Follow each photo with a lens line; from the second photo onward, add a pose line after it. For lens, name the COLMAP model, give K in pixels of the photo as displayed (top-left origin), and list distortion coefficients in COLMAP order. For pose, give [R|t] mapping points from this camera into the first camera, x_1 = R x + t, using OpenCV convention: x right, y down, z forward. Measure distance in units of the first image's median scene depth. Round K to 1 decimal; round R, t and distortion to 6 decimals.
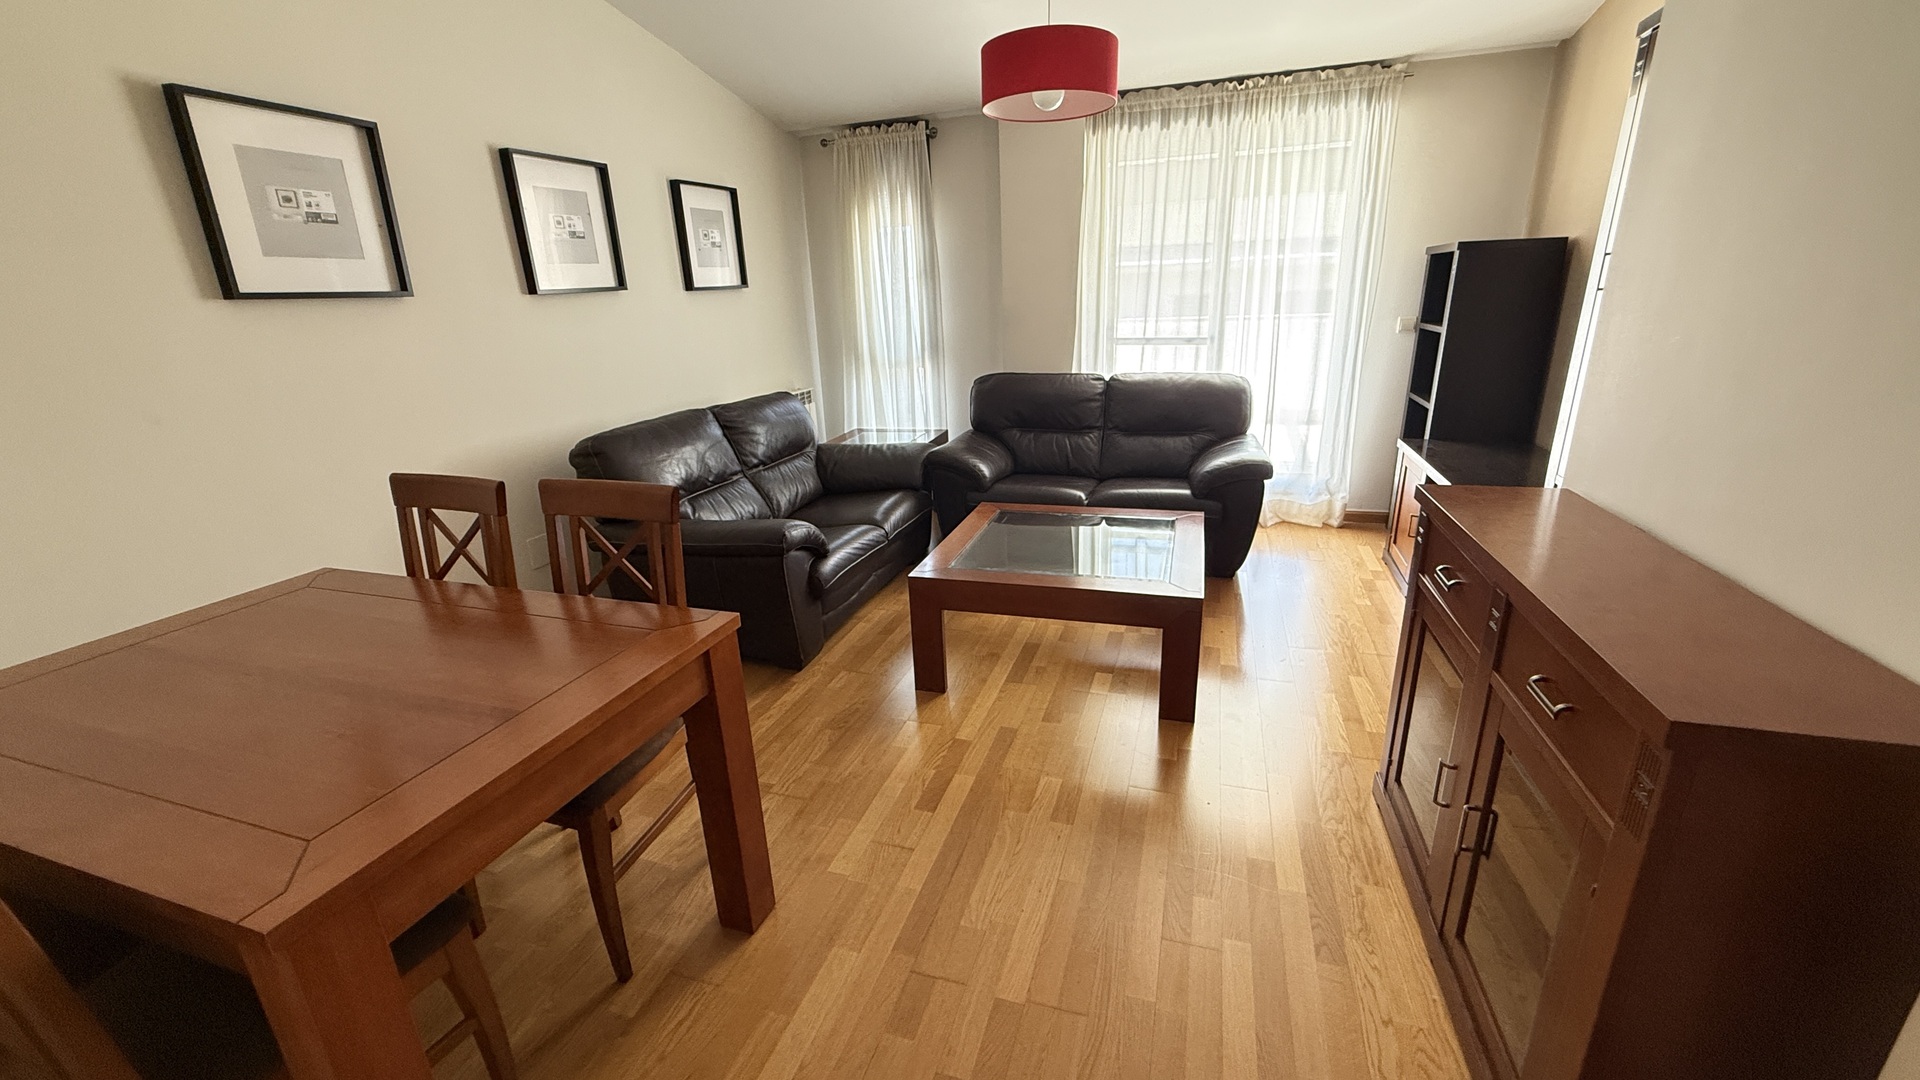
lens RADIAL K [[761.1, 0, 953.4], [0, 761.1, 540.9], [0, 0, 1]] dist [0.000590, -0.000281]
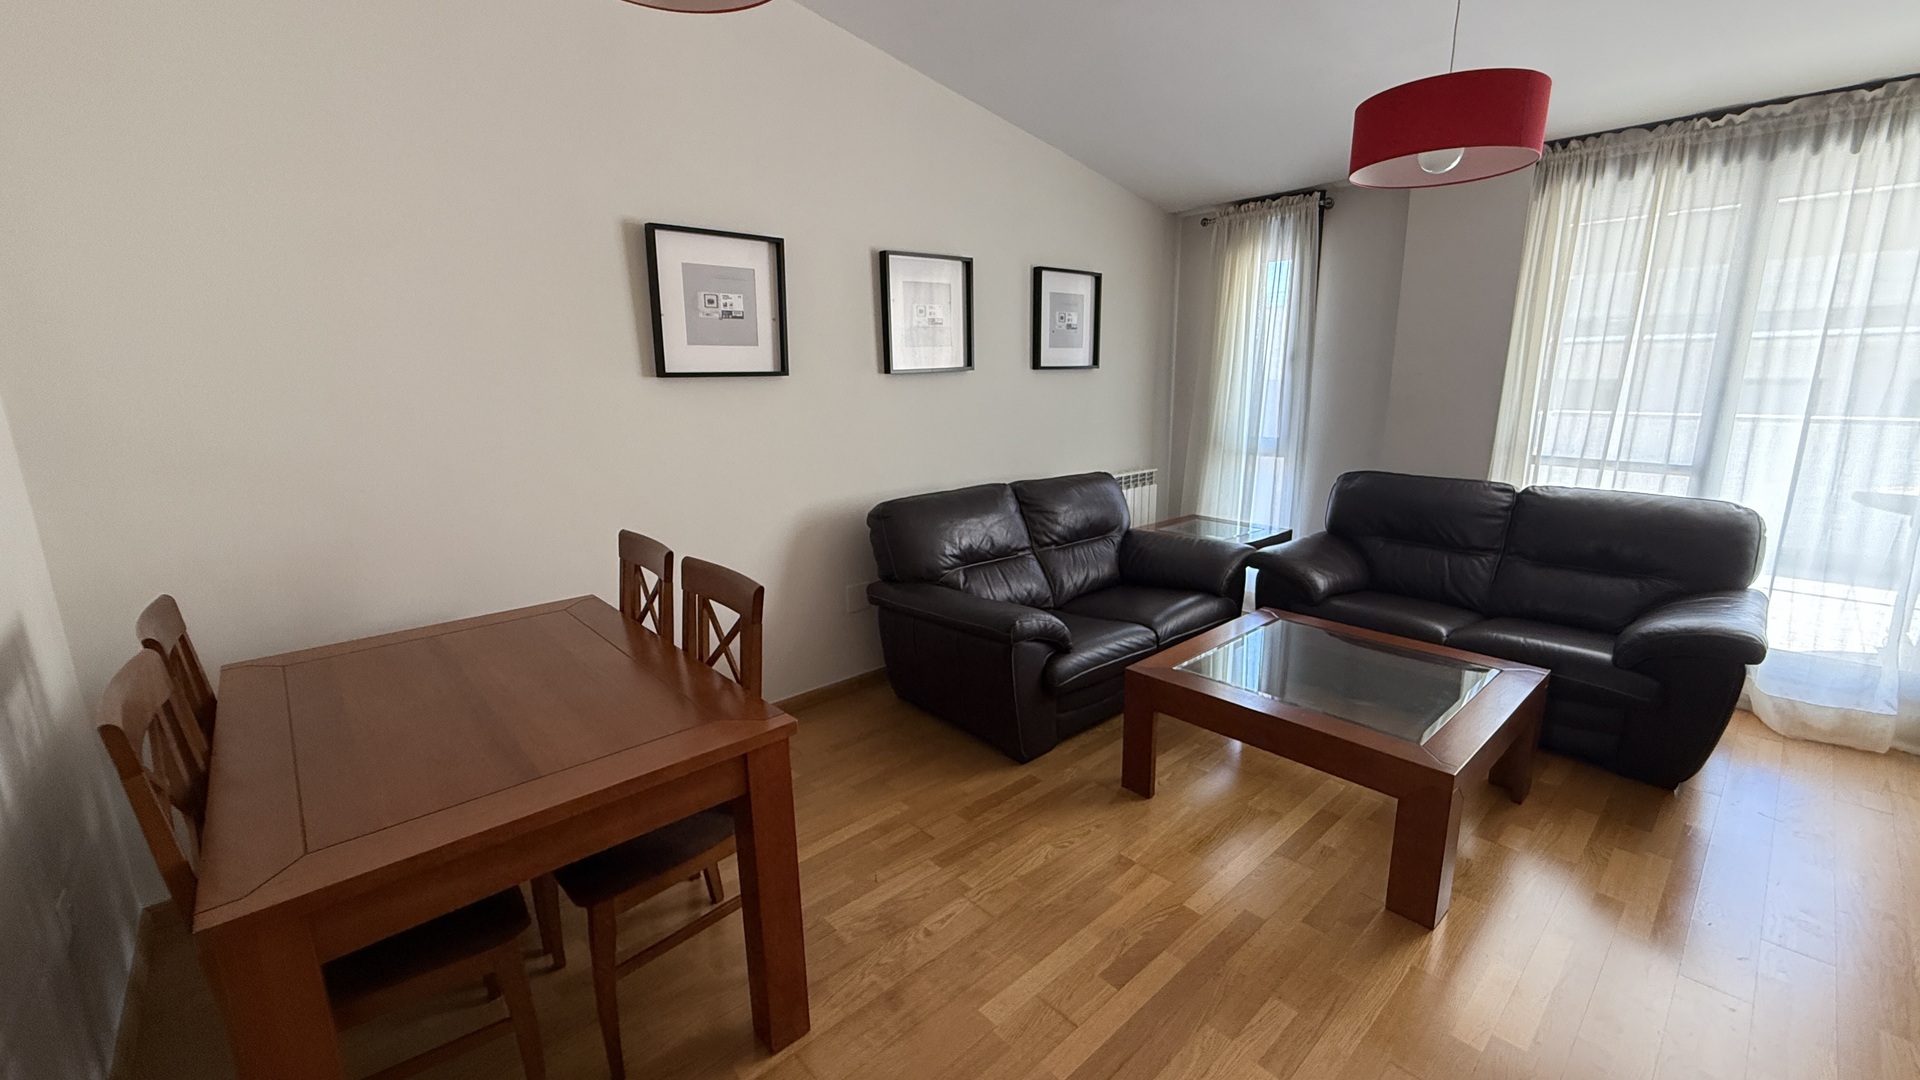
lens RADIAL K [[756.5, 0, 959.6], [0, 756.5, 543.5], [0, 0, 1]] dist [-0.001168, -0.000020]
pose [[0.866983, 0.137292, -0.479053, 0.120849], [-0.172815, 0.984478, -0.030617, -0.060546], [0.467414, 0.109332, 0.877252, 0.091054]]
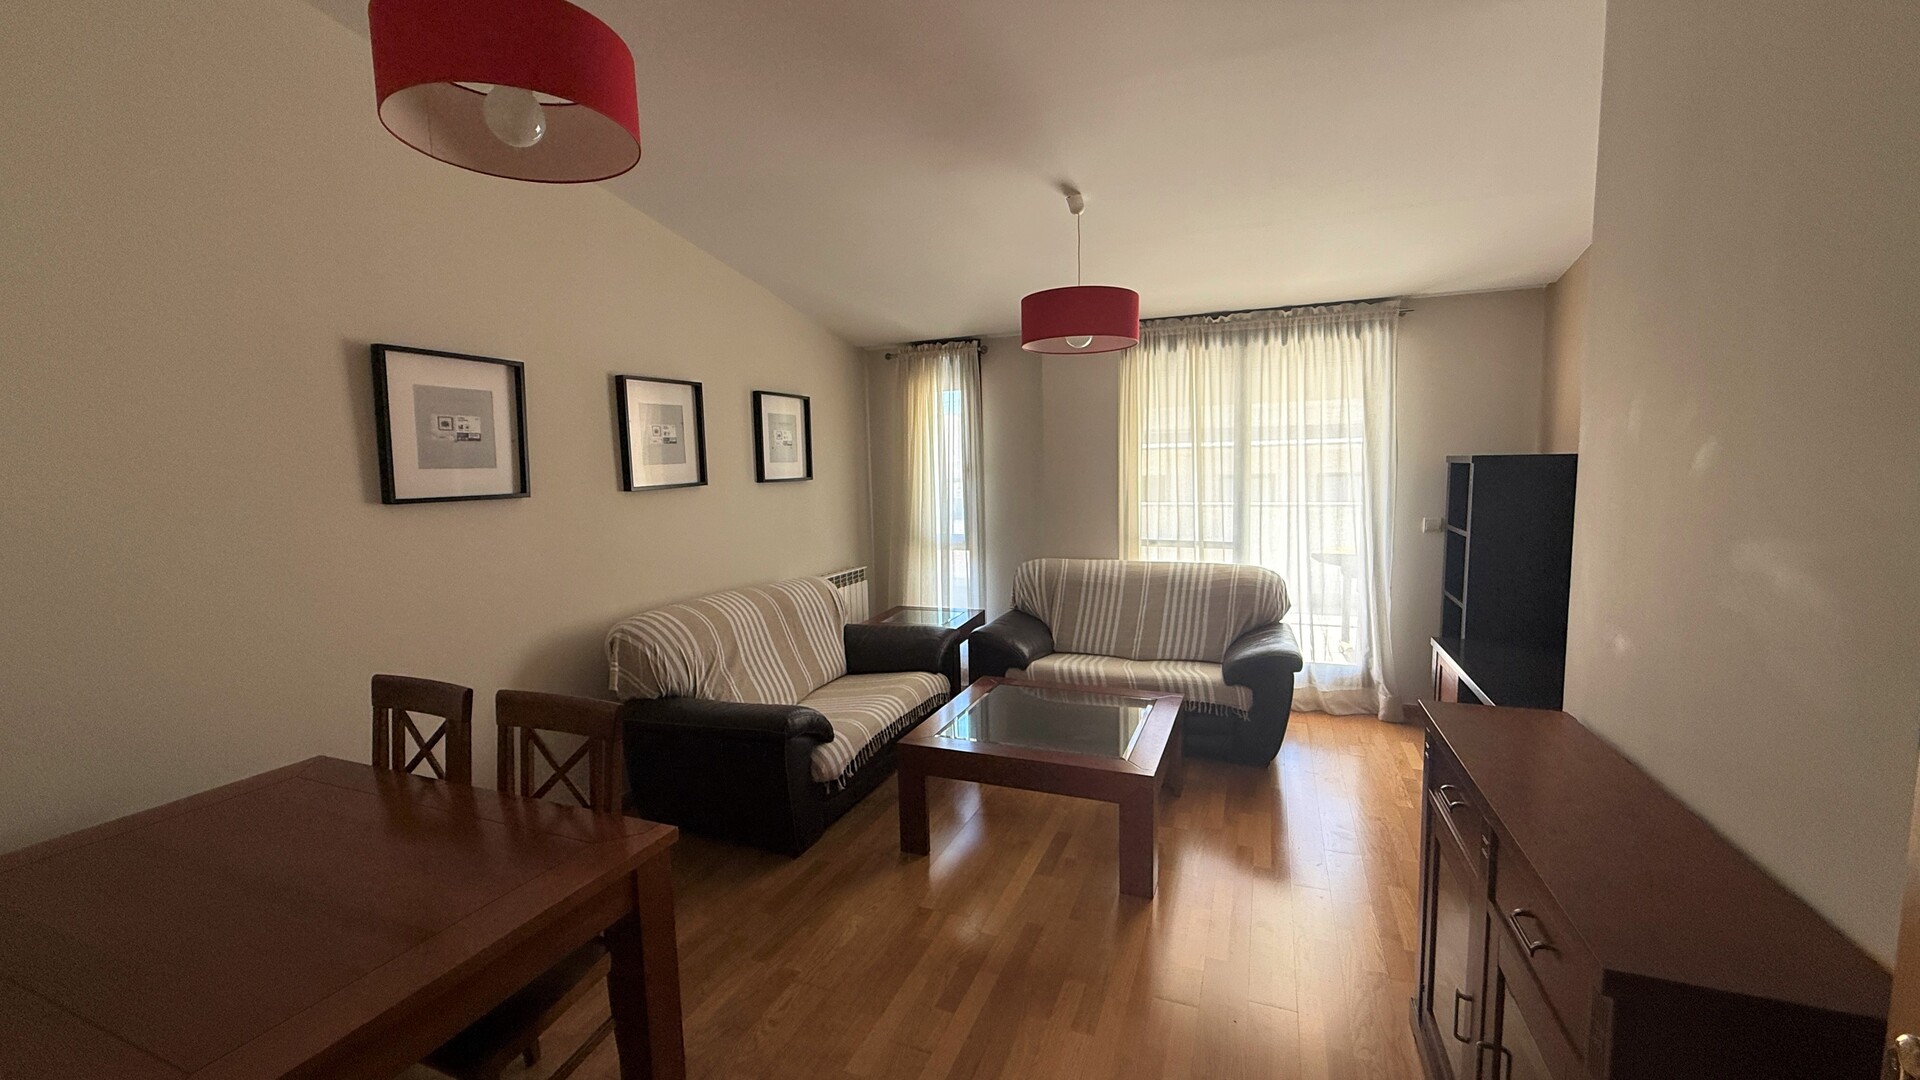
lens RADIAL K [[763.1, 0, 953.1], [0, 763.1, 543.4], [0, 0, 1]] dist [0.006329, -0.005367]
pose [[0.997190, 0.024072, -0.070938, 0.023045], [-0.038135, 0.978199, -0.204139, -0.031455], [0.064478, 0.206271, 0.976368, -0.081851]]
